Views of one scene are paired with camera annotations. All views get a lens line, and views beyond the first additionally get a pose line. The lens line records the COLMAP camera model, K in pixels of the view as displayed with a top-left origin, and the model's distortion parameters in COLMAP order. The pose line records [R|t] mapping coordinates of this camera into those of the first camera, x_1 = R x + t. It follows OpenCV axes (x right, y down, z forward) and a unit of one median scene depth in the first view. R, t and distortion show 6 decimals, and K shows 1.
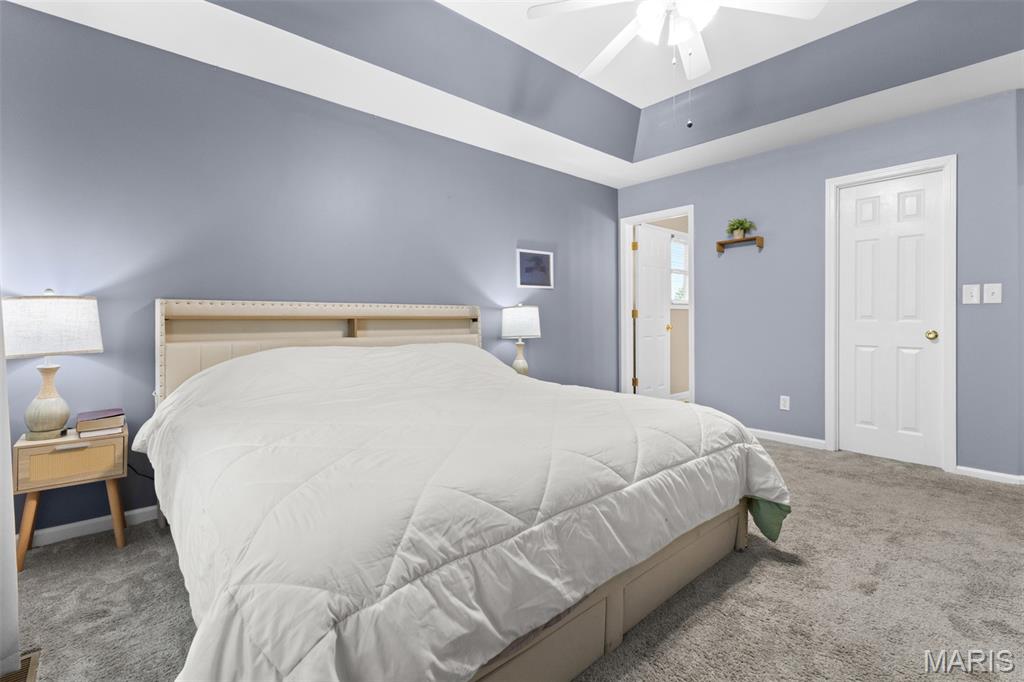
lens RADIAL K [[457.4, 0, 515.7], [0, 457.4, 313.6], [0, 0, 1]] dist [0.003471, -0.000082]
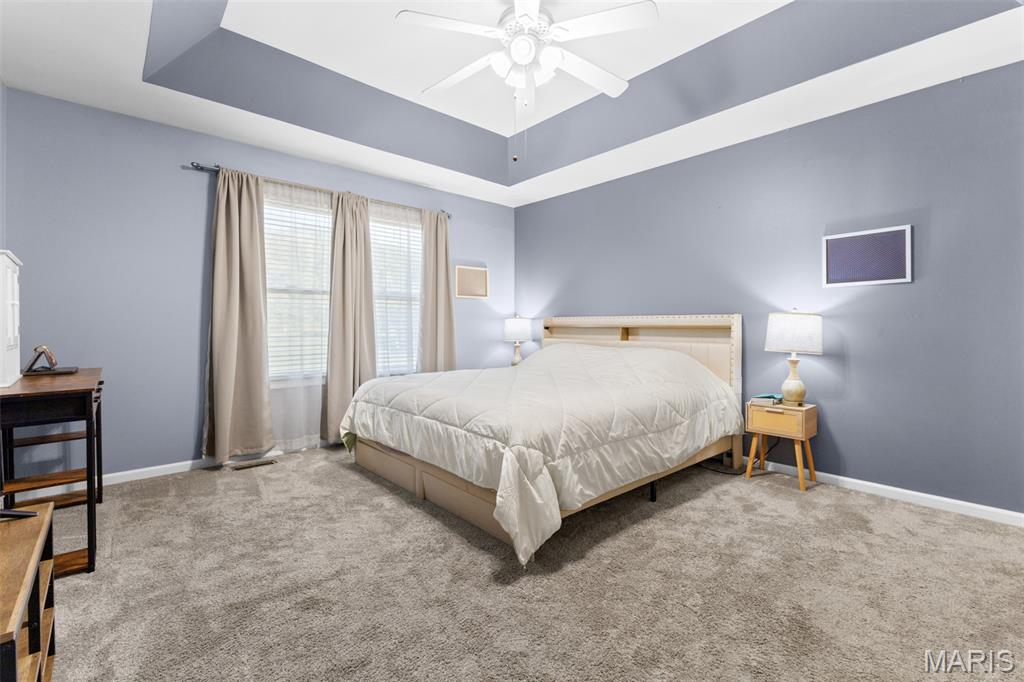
lens RADIAL K [[440.6, 0, 513.5], [0, 440.6, 337.6], [0, 0, 1]] dist [0.003475, -0.000216]
pose [[0.027882, 0.031786, -0.999106, 0.910460], [0.006019, 0.999471, 0.031966, -0.001521], [0.999593, -0.006905, 0.027676, 0.593127]]
